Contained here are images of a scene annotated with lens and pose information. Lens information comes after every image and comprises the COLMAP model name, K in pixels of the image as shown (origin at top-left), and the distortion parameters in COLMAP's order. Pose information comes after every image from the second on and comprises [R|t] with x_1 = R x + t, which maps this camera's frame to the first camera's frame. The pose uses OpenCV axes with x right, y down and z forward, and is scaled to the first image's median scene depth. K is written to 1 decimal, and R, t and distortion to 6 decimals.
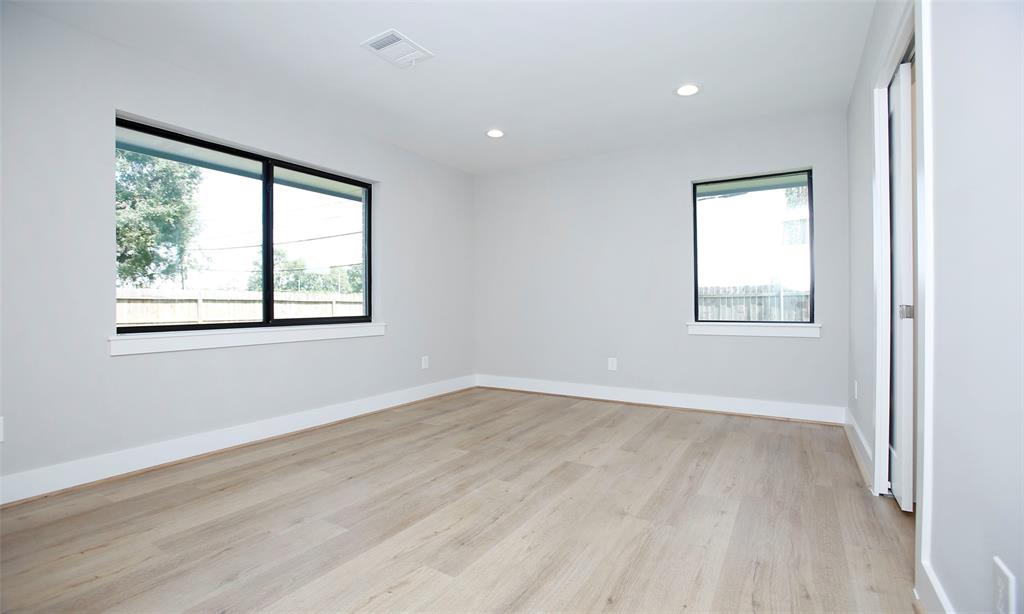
lens RADIAL K [[469.5, 0, 509.4], [0, 469.5, 305.5], [0, 0, 1]] dist [-0.072140, 0.033446]
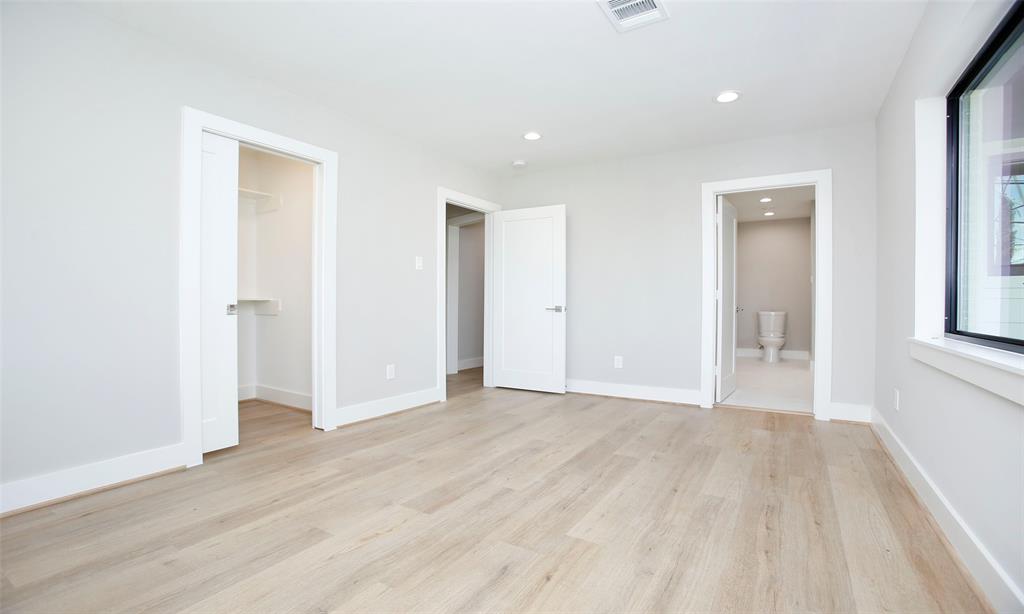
lens RADIAL K [[469.5, 0, 509.4], [0, 469.5, 305.5], [0, 0, 1]] dist [-0.072140, 0.033446]
pose [[-1.000000, -0.000416, -0.000503, -0.007737], [-0.000421, 0.999955, 0.009517, -0.010052], [0.000499, 0.009518, -0.999955, 1.974749]]
